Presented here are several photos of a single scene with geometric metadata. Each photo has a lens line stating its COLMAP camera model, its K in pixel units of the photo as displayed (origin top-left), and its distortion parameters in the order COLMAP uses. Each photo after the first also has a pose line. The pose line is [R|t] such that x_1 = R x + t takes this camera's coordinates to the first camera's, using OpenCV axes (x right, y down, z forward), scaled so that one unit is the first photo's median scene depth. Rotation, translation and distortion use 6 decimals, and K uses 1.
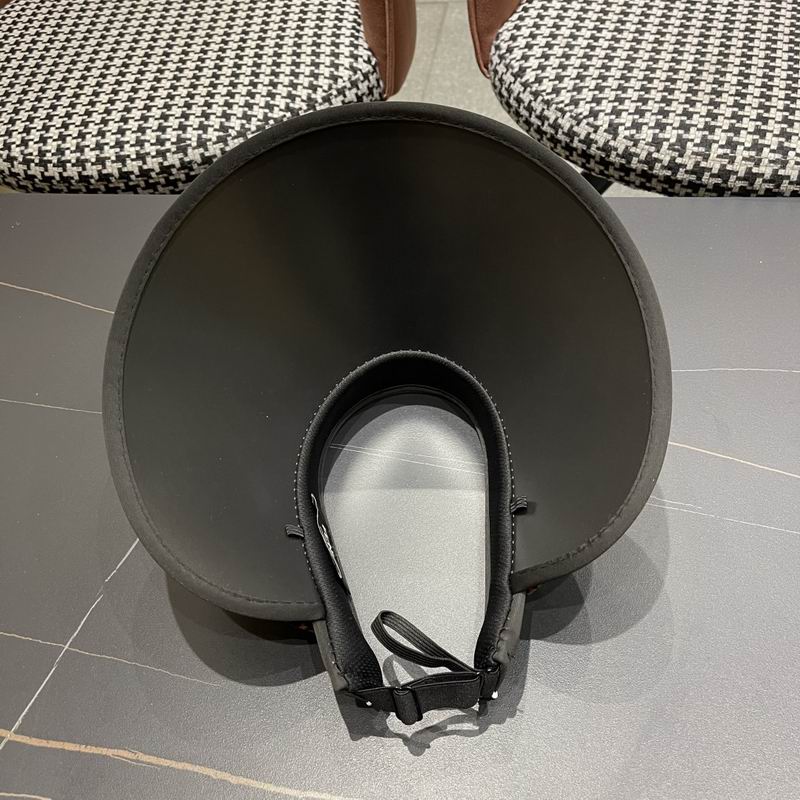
lens RADIAL K [[858.0, 0, 406.4], [0, 858.0, 401.8], [0, 0, 1]] dist [0.014064, 0.000000]
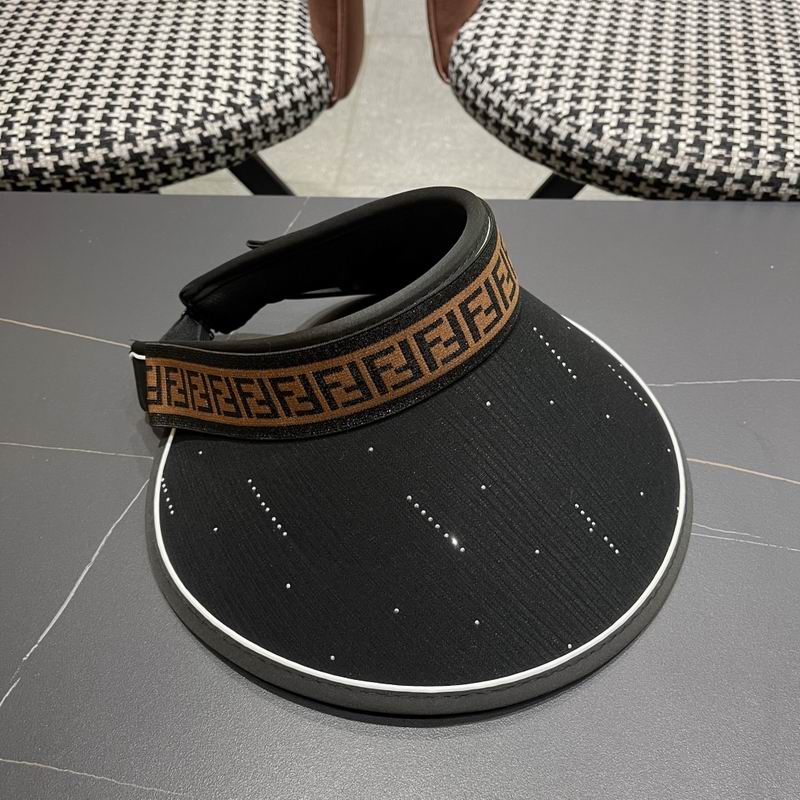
lens RADIAL K [[858.0, 0, 415.5], [0, 858.0, 401.6], [0, 0, 1]] dist [0.014064, 0.000000]
pose [[0.992206, -0.012084, 0.124021, -0.063287], [0.019561, 0.998052, -0.059248, 0.021850], [-0.123064, 0.061212, 0.990509, 0.121491]]
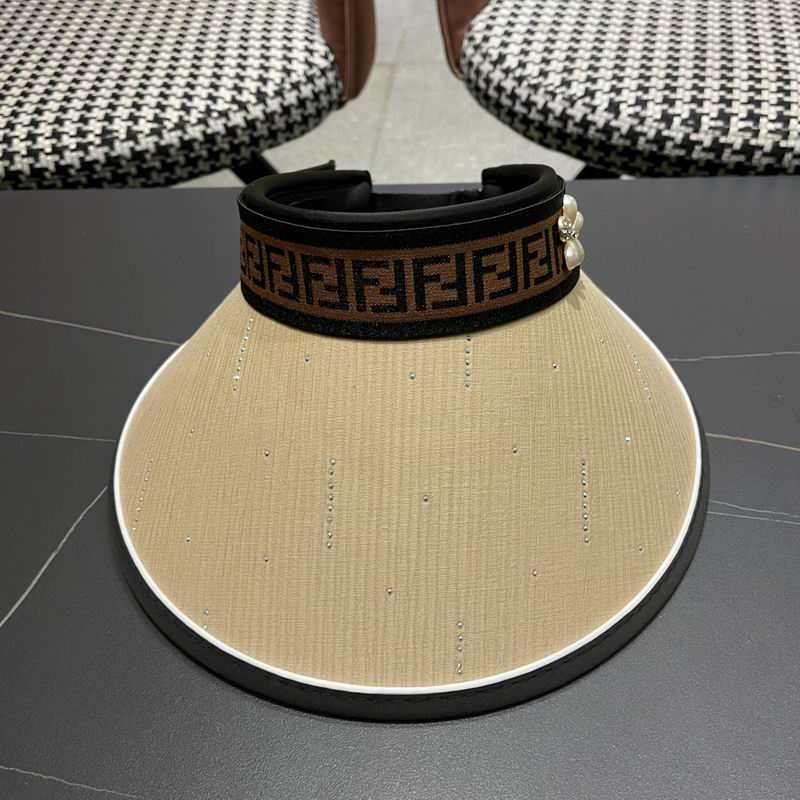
lens RADIAL K [[858.0, 0, 409.9], [0, 858.0, 404.2], [0, 0, 1]] dist [0.014064, 0.000000]
pose [[0.997314, -0.021819, 0.069921, -0.029621], [0.029455, 0.993483, -0.110109, 0.063833], [-0.067063, 0.111873, 0.991457, 0.170353]]
